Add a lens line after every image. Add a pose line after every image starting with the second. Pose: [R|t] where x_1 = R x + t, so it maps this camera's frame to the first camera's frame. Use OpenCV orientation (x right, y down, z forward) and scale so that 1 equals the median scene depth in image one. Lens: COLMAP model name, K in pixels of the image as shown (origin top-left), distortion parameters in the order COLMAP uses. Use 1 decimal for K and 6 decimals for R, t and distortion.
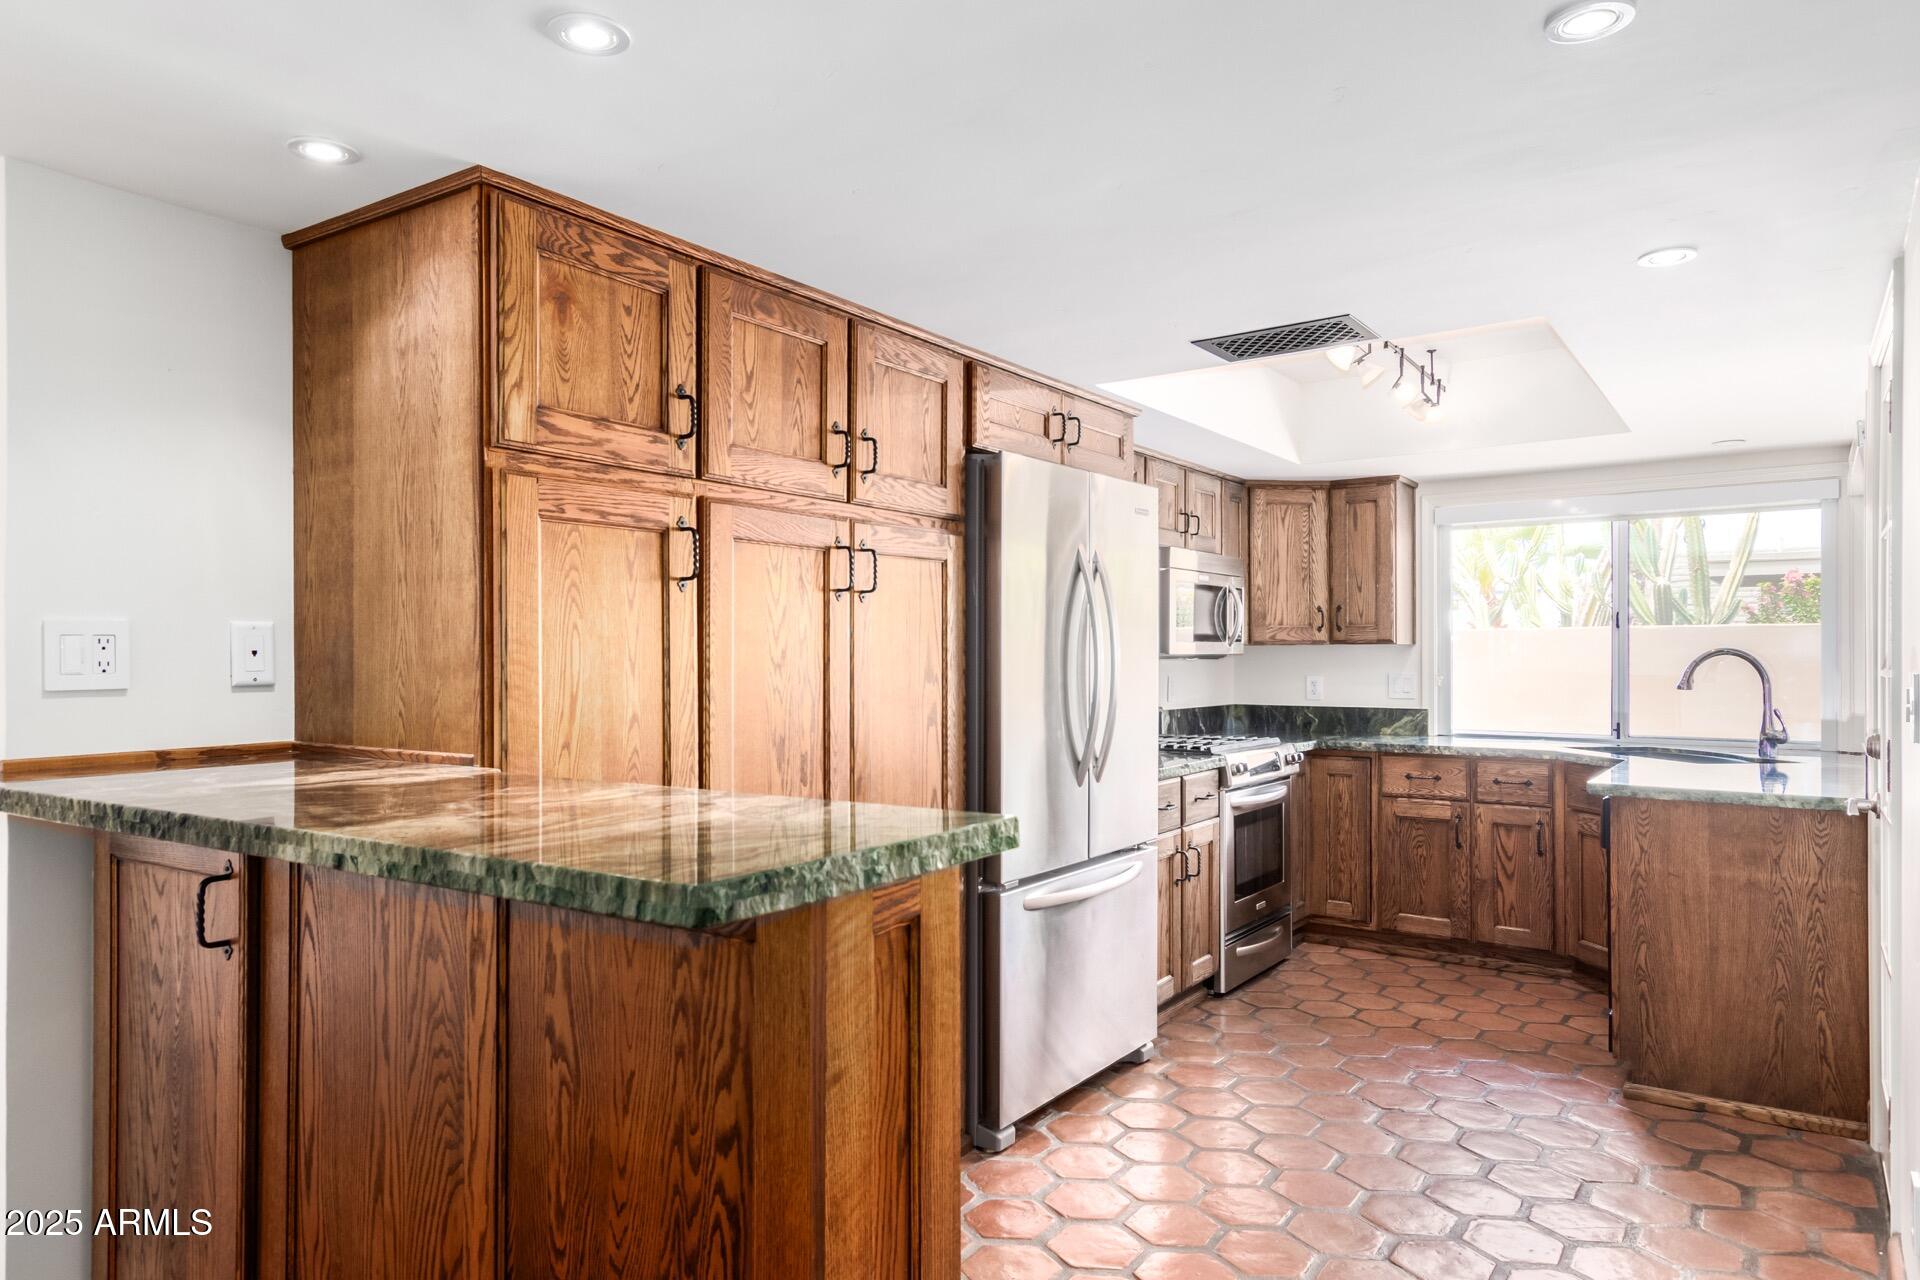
lens RADIAL K [[1208.8, 0, 961.3], [0, 1208.8, 650.8], [0, 0, 1]] dist [0.024163, -0.000704]
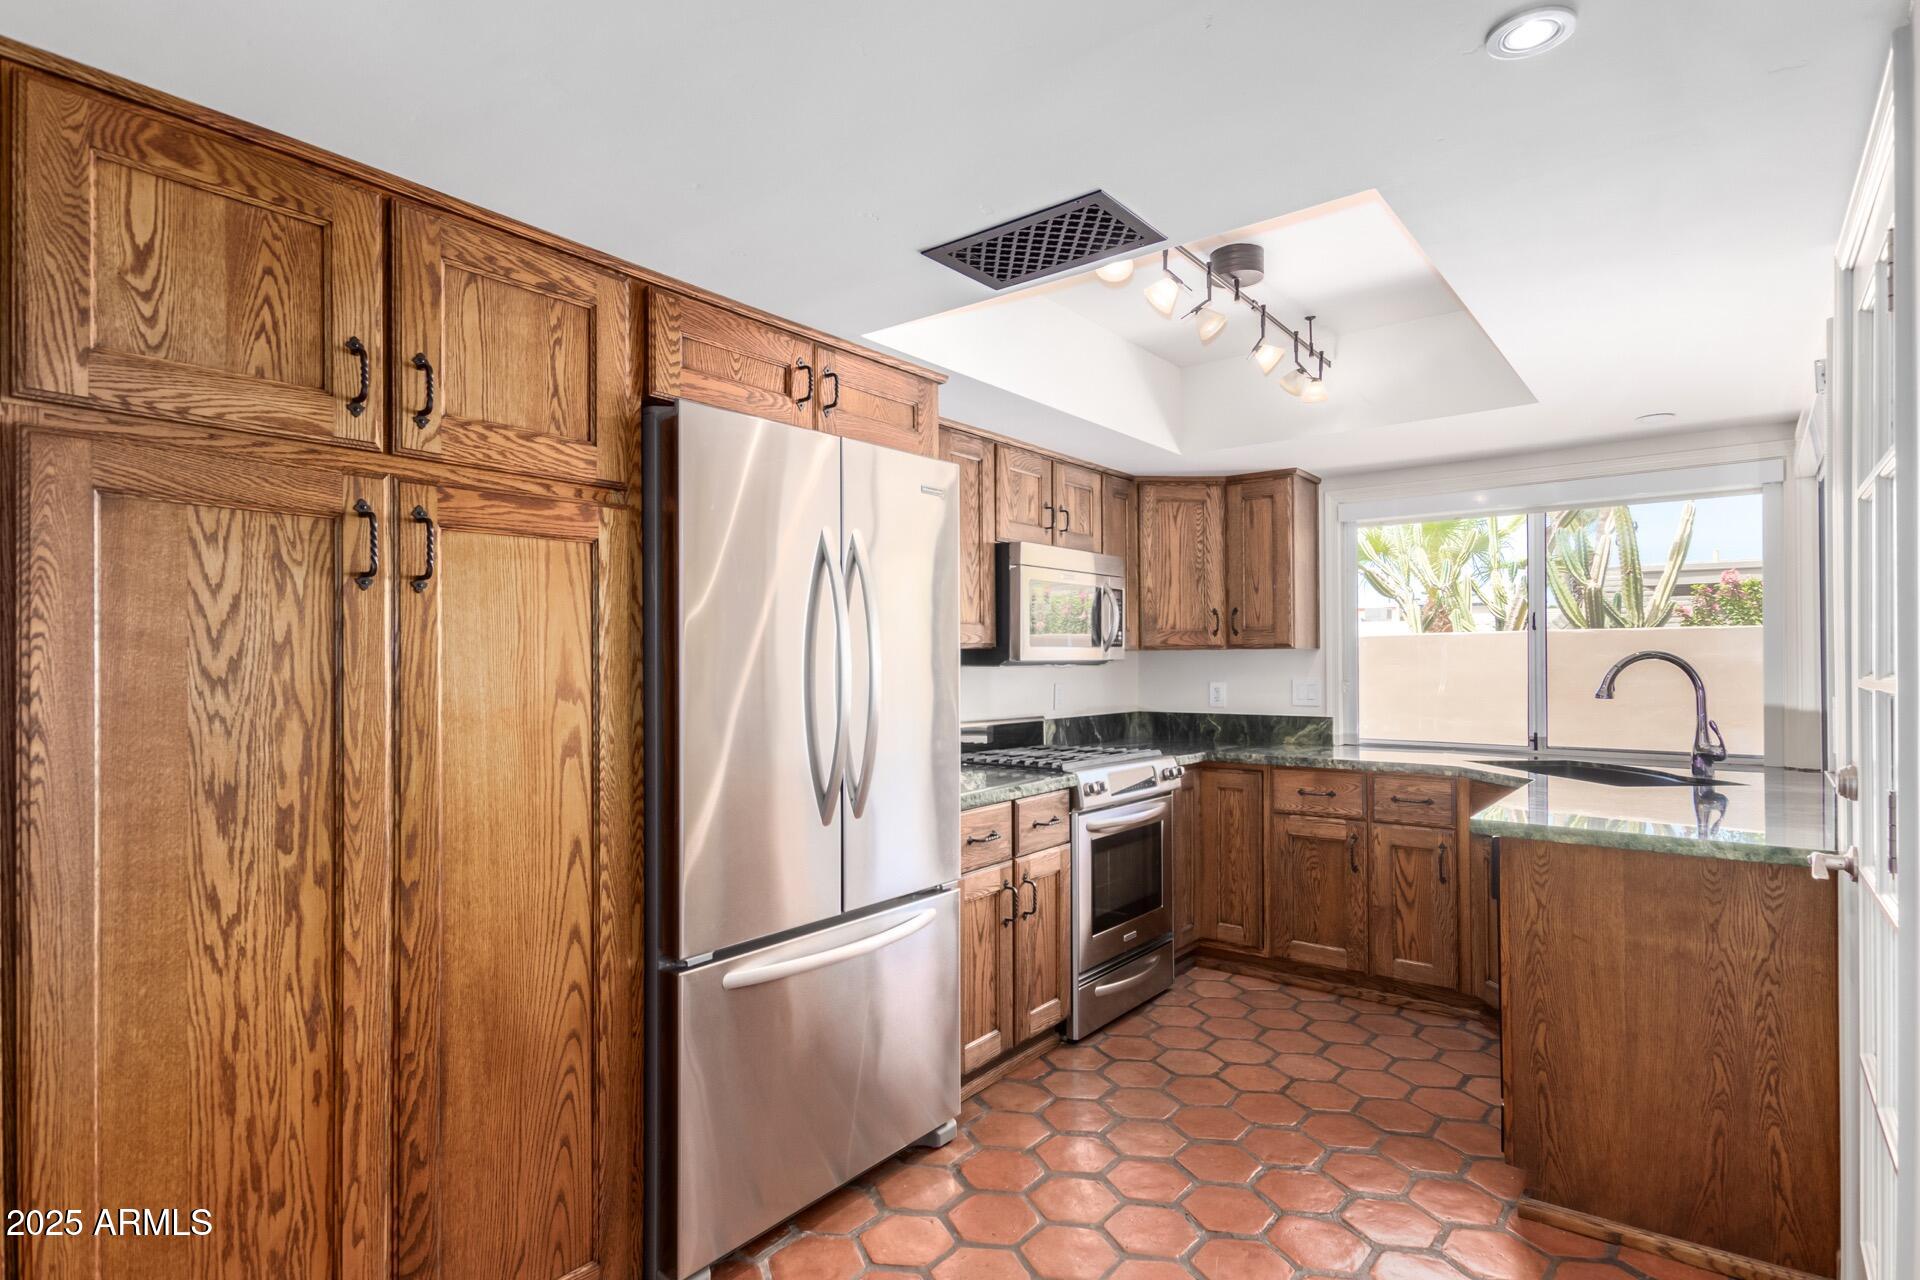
lens RADIAL K [[1005.2, 0, 967.2], [0, 1005.2, 654.9], [0, 0, 1]] dist [0.028694, -0.012742]
pose [[0.999014, -0.004632, -0.044160, 0.175980], [0.004525, 0.999987, -0.002525, 0.000300], [0.044172, 0.002323, 0.999021, 0.262881]]
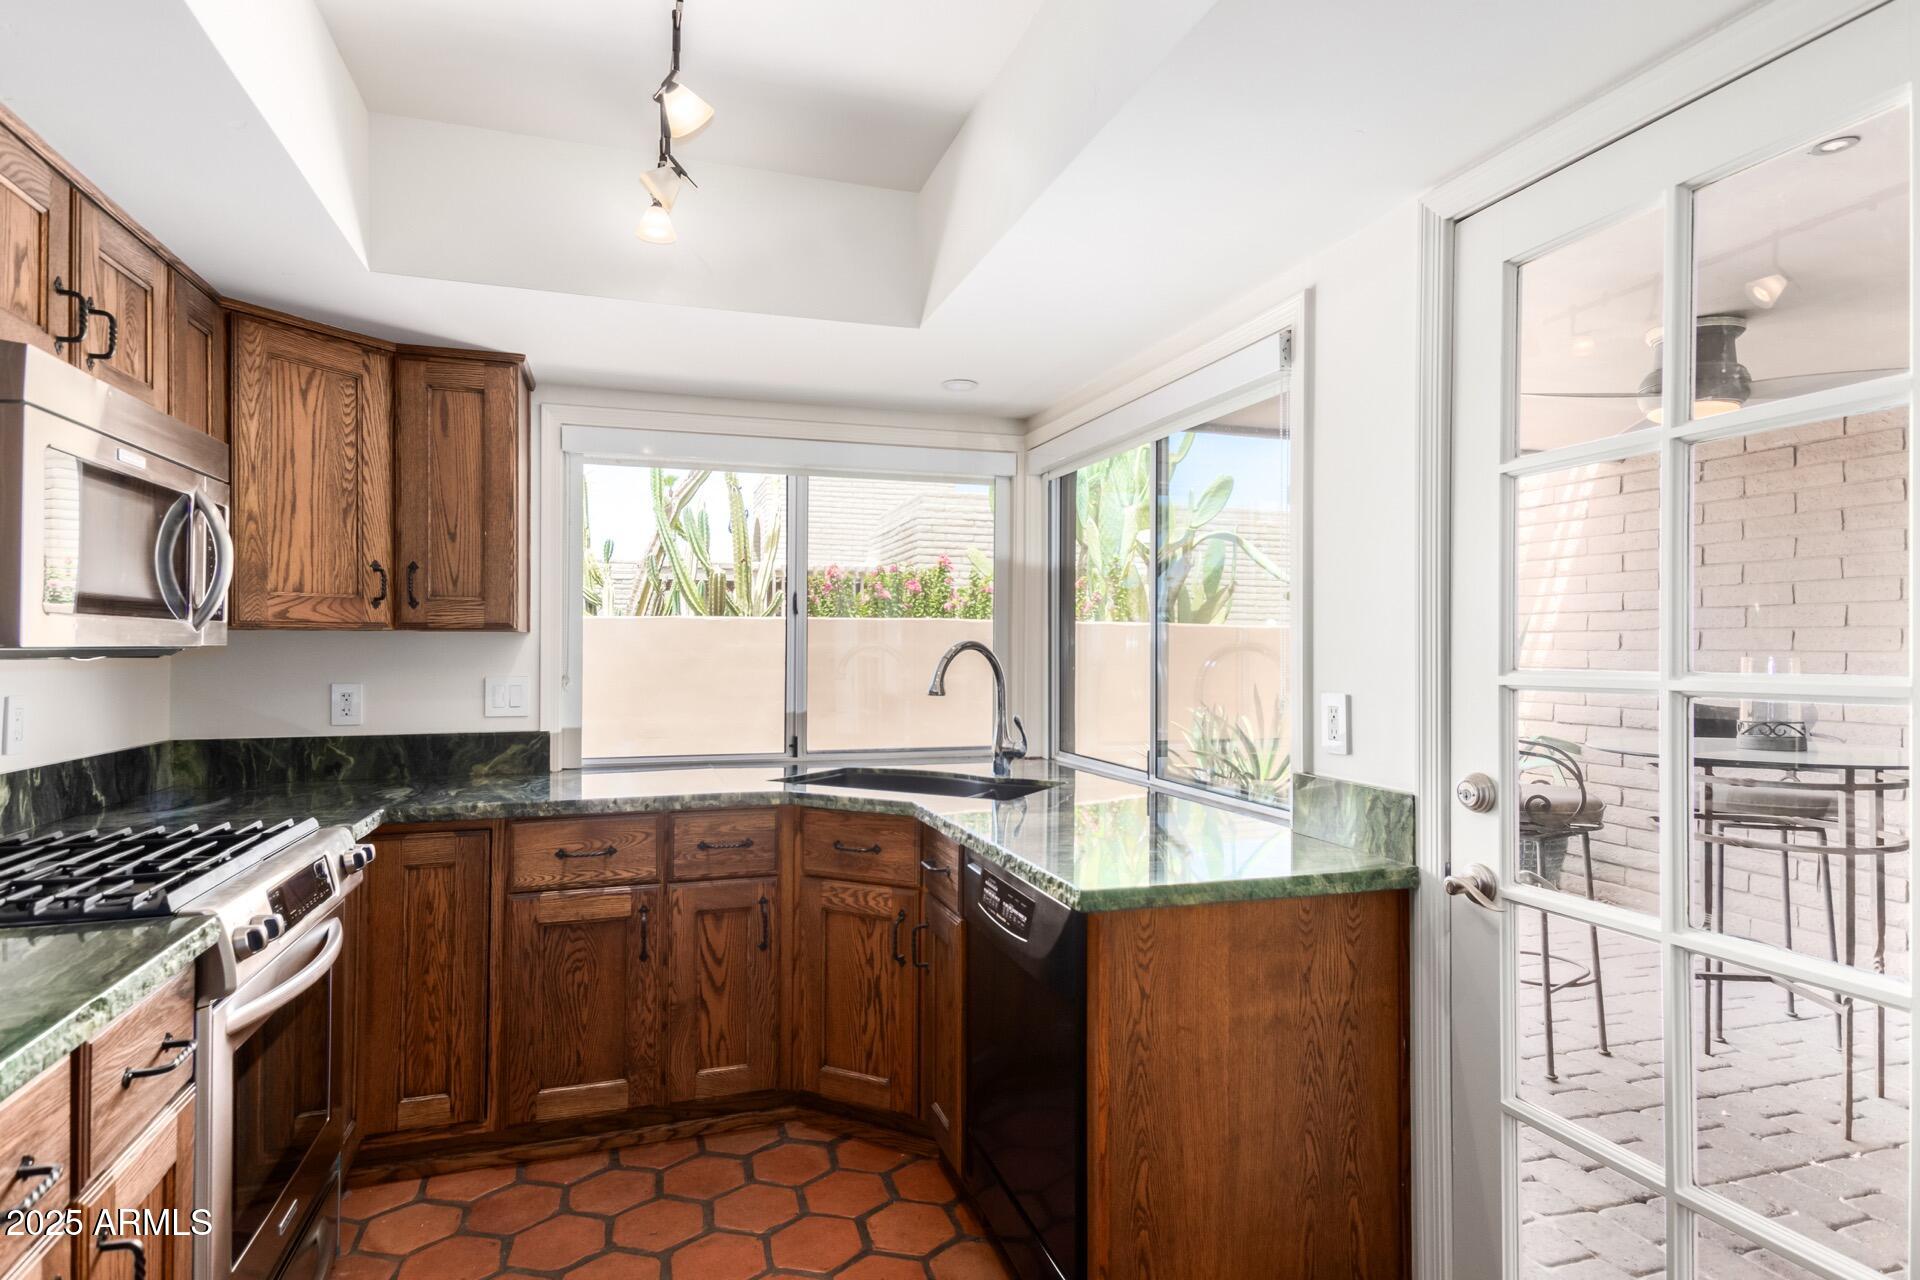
lens RADIAL K [[1024.1, 0, 960.3], [0, 1024.1, 641.2], [0, 0, 1]] dist [0.030538, -0.002846]
pose [[0.607468, 0.006421, 0.794318, 0.102023], [-0.005190, 0.999978, -0.004115, 0.000756], [-0.794327, -0.001623, 0.607488, 0.634292]]
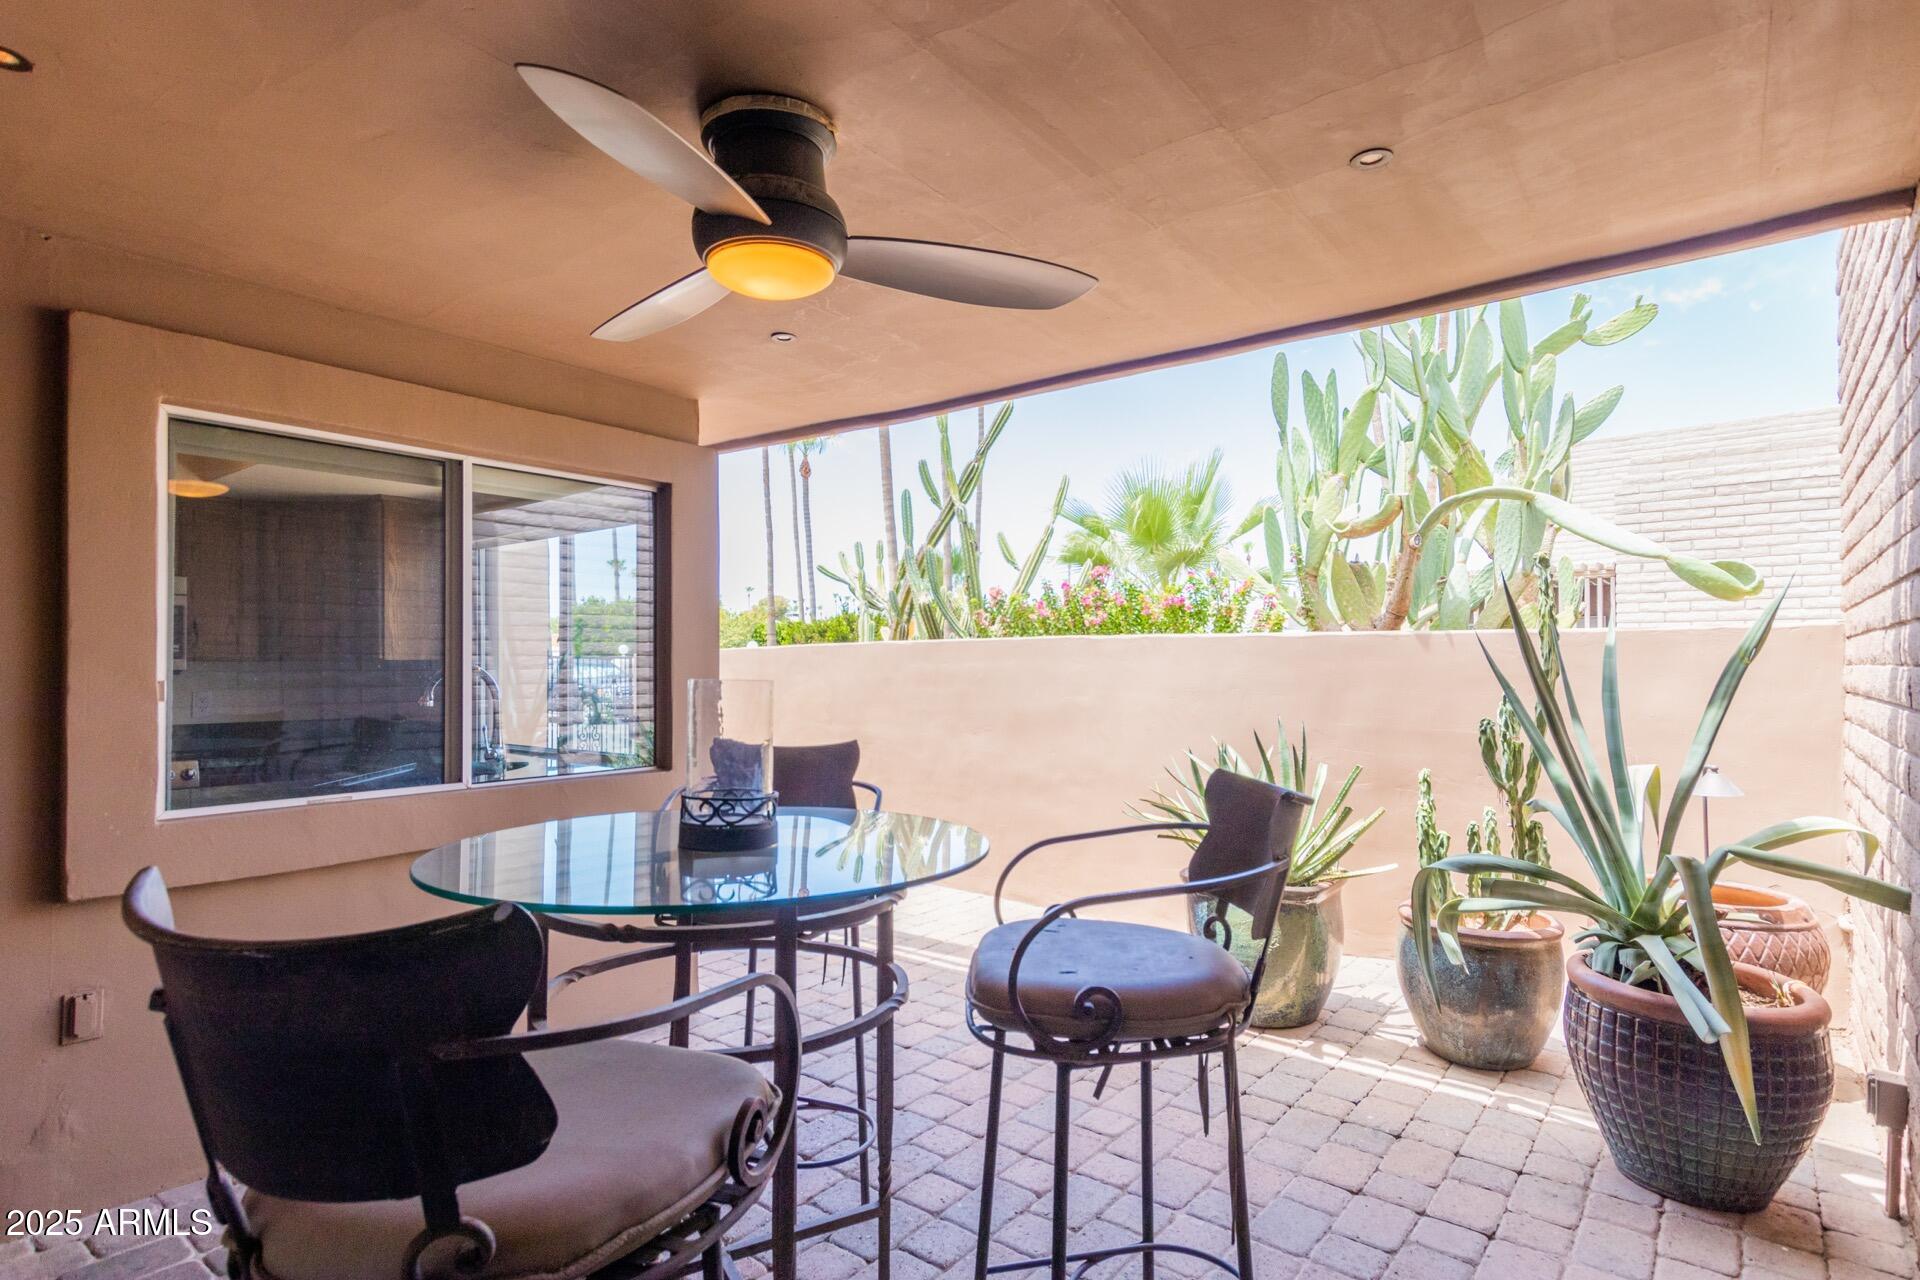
lens RADIAL K [[1005.2, 0, 970.0], [0, 1005.2, 636.2], [0, 0, 1]] dist [0.028694, -0.012742]
pose [[0.998374, 0.002180, -0.056961, 1.128172], [-0.003545, 0.999709, -0.023880, 0.000126], [0.056893, 0.024043, 0.998091, 0.220192]]
